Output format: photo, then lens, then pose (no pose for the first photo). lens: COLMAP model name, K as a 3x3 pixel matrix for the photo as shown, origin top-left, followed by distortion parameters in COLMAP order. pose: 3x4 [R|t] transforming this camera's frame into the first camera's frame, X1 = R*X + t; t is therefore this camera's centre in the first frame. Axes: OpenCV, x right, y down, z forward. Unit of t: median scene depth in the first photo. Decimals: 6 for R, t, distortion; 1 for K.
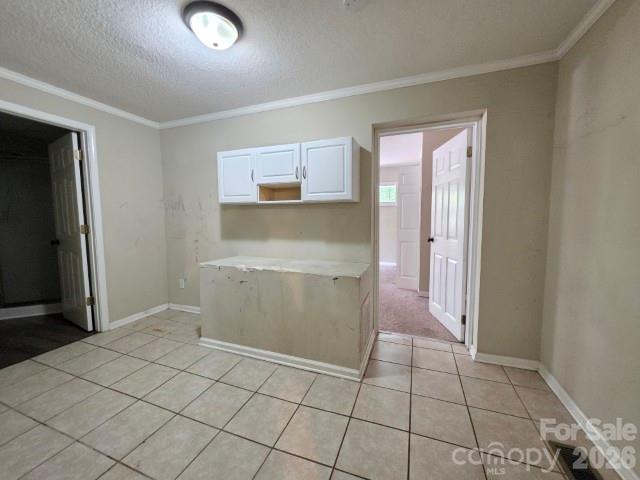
lens RADIAL K [[255.8, 0, 320.5], [0, 255.8, 238.1], [0, 0, 1]] dist [-0.000135, 0.000098]
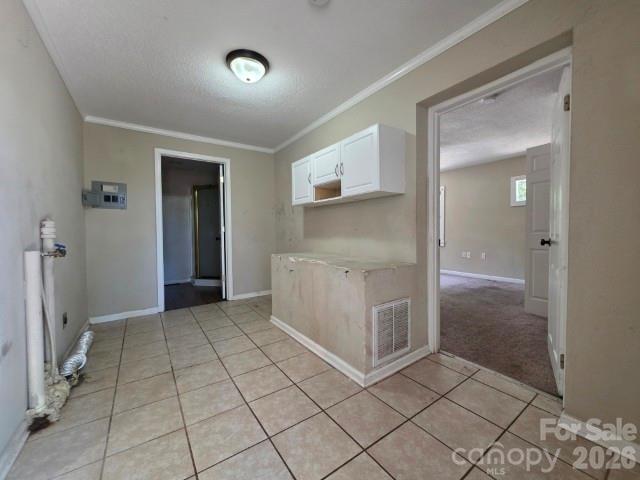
lens RADIAL K [[255.8, 0, 320.5], [0, 255.8, 238.1], [0, 0, 1]] dist [-0.000135, 0.000098]
pose [[0.824333, 0.011314, -0.565993, 0.438728], [-0.038095, 0.998643, -0.035520, 0.058910], [0.564823, 0.050842, 0.823645, 0.115213]]
